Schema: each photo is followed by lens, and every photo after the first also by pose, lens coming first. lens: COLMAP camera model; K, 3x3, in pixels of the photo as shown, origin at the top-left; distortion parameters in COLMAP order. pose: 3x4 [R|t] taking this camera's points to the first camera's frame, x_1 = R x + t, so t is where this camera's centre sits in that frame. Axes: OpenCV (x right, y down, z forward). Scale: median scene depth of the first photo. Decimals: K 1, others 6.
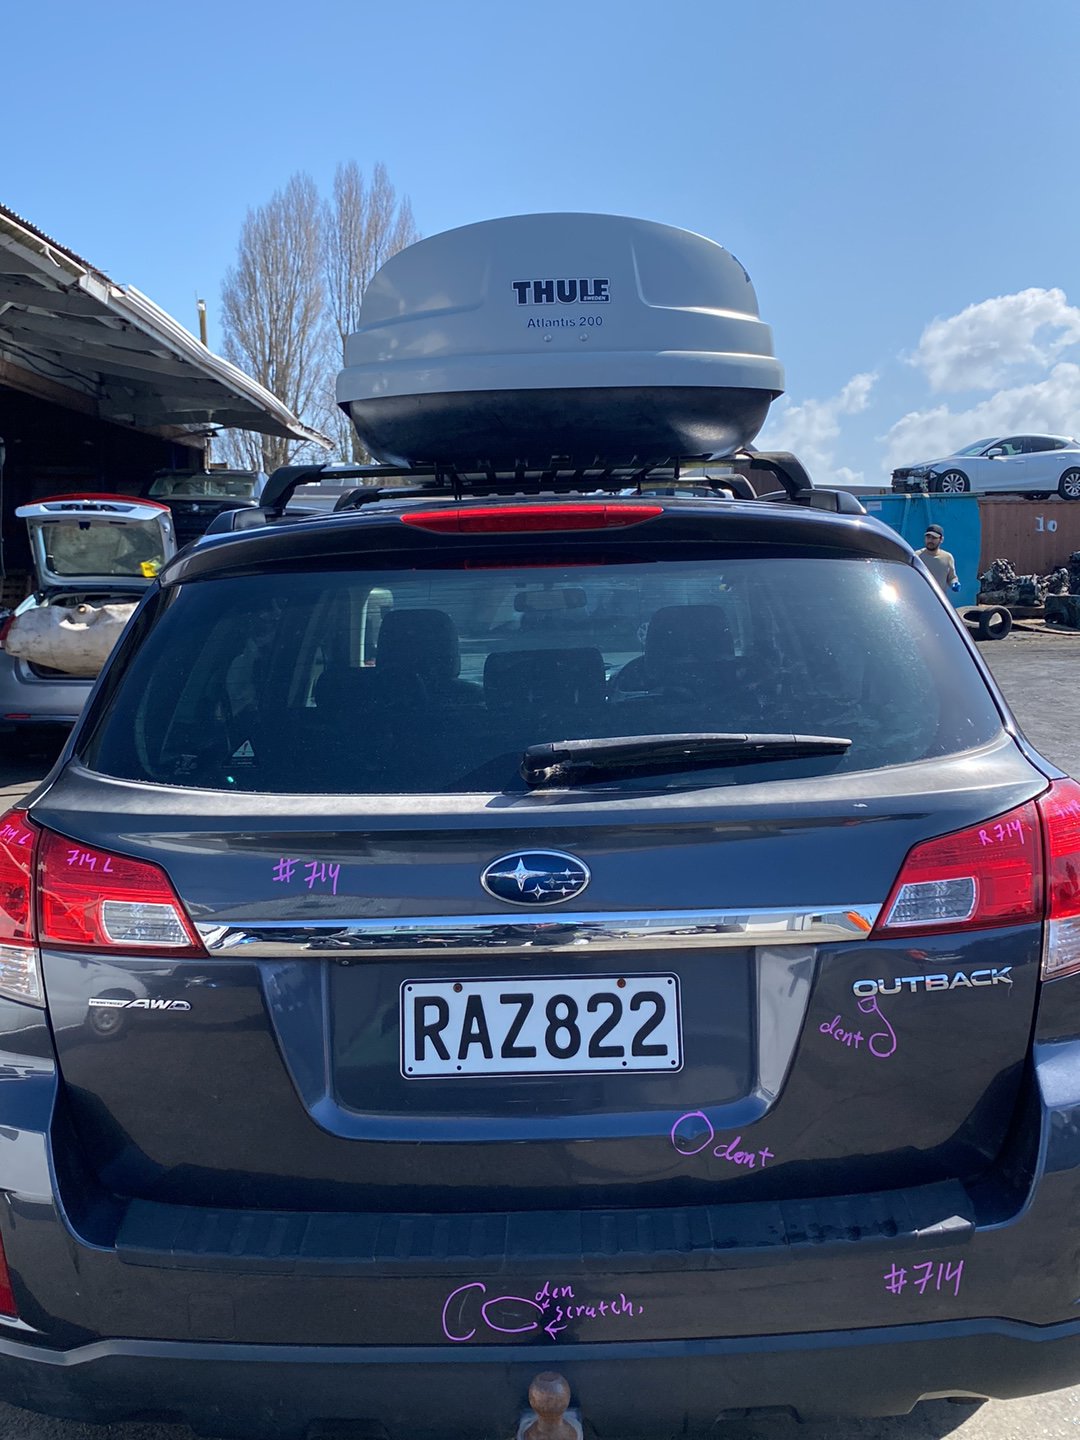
lens RADIAL K [[1371.1, 0, 545.6], [0, 1371.1, 672.6], [0, 0, 1]] dist [0.189809, -0.530200]
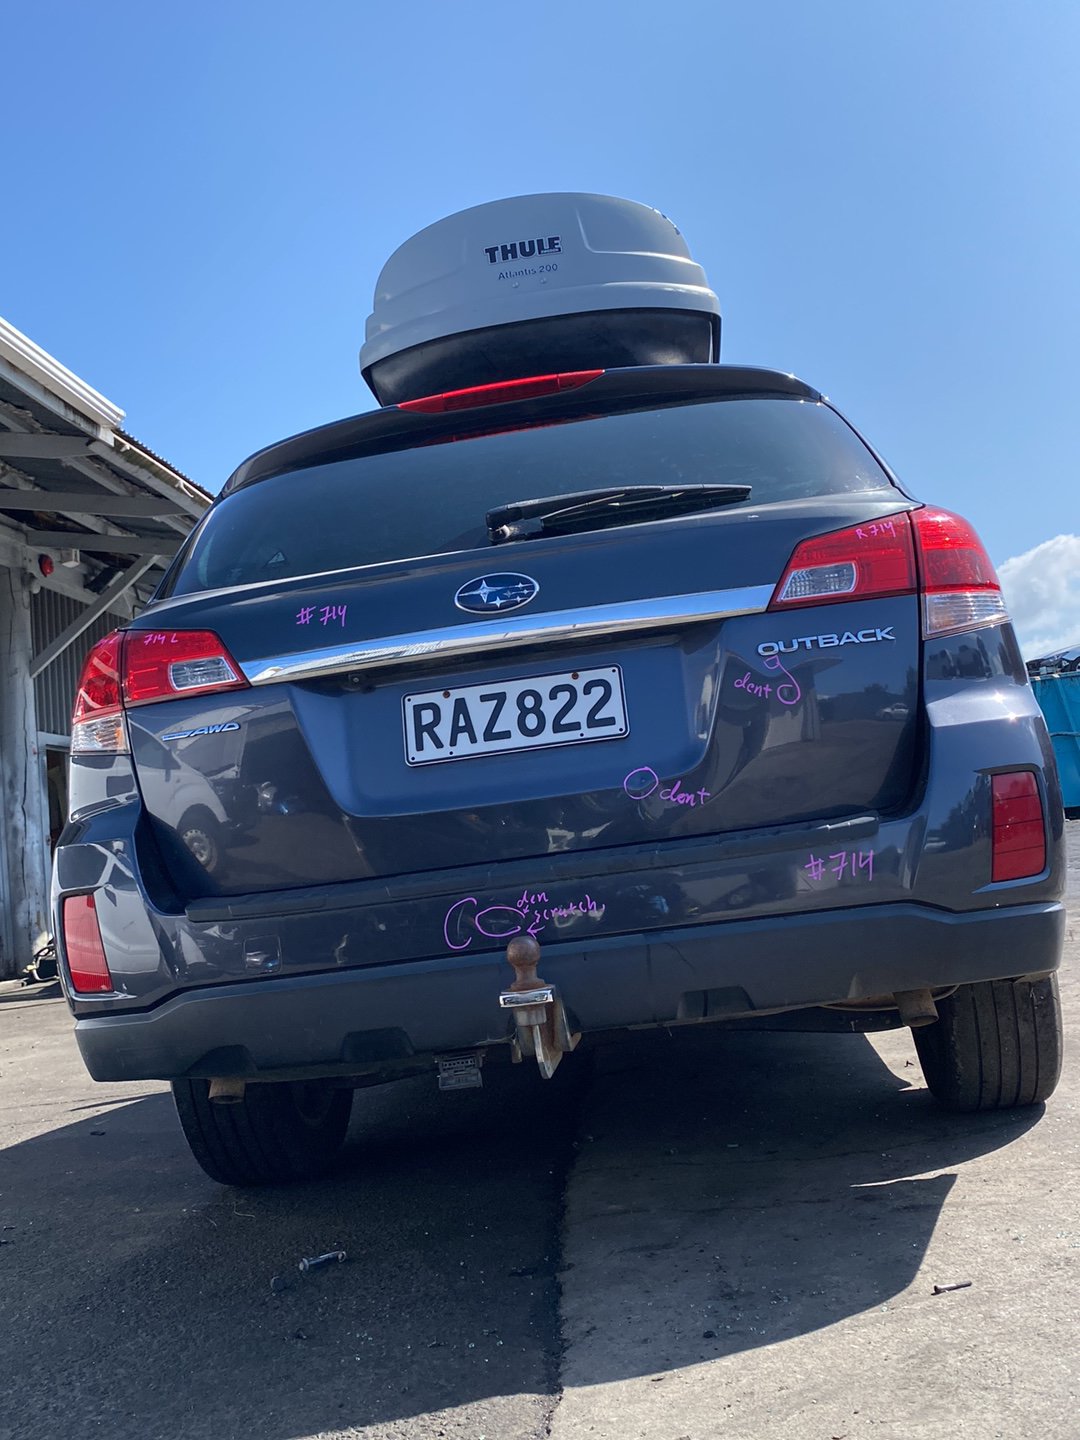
lens RADIAL K [[1371.1, 0, 545.6], [0, 1371.1, 672.6], [0, 0, 1]] dist [0.189809, -0.530200]
pose [[0.989064, -0.109585, -0.098706, 0.150968], [0.088412, 0.976225, -0.197908, 0.464860], [0.118047, 0.187017, 0.975238, -0.205970]]
